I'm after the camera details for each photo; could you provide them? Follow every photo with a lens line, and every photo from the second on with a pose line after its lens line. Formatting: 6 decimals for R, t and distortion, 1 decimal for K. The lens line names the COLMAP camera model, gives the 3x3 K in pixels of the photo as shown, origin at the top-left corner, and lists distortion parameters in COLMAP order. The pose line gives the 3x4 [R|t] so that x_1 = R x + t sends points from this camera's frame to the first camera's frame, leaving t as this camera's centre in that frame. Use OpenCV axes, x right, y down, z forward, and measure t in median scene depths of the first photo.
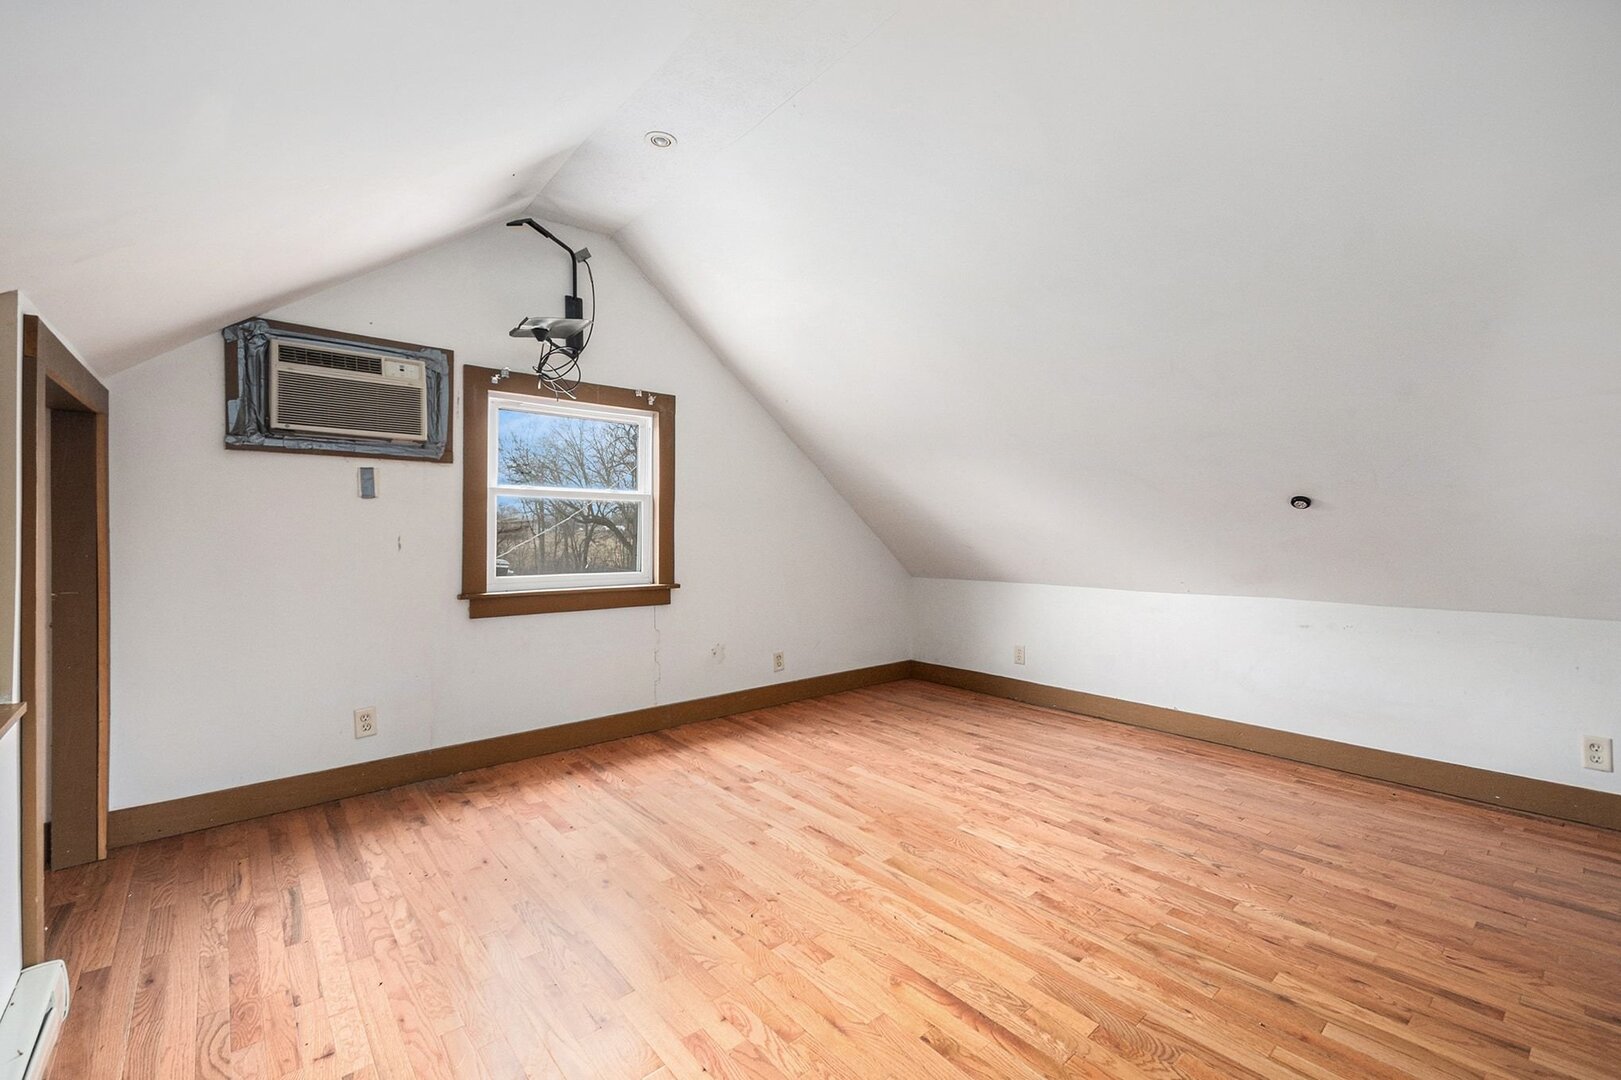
lens RADIAL K [[681.1, 0, 828.6], [0, 681.1, 529.5], [0, 0, 1]] dist [0.000513, -0.000317]
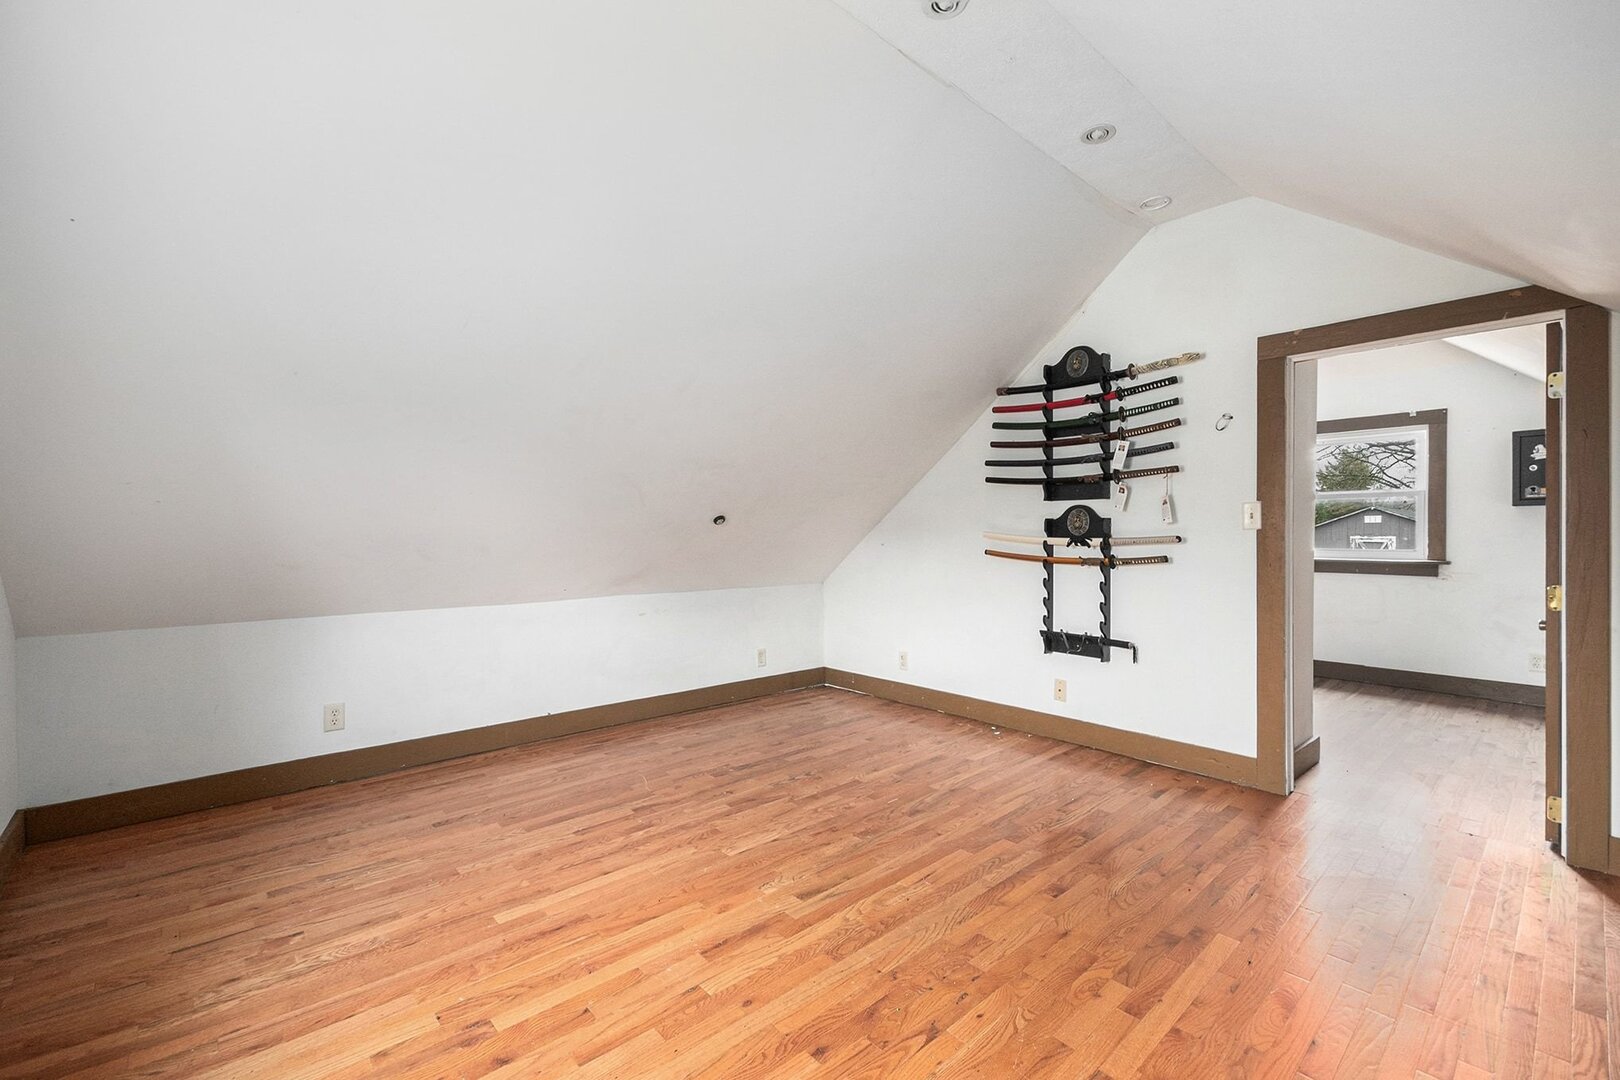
lens RADIAL K [[680.6, 0, 828.1], [0, 680.6, 529.5], [0, 0, 1]] dist [0.000513, -0.000317]
pose [[-0.018942, 0.006741, 0.999798, -0.631184], [0.007617, 0.999949, -0.006598, 0.000888], [-0.999792, 0.007491, -0.018992, 0.749210]]
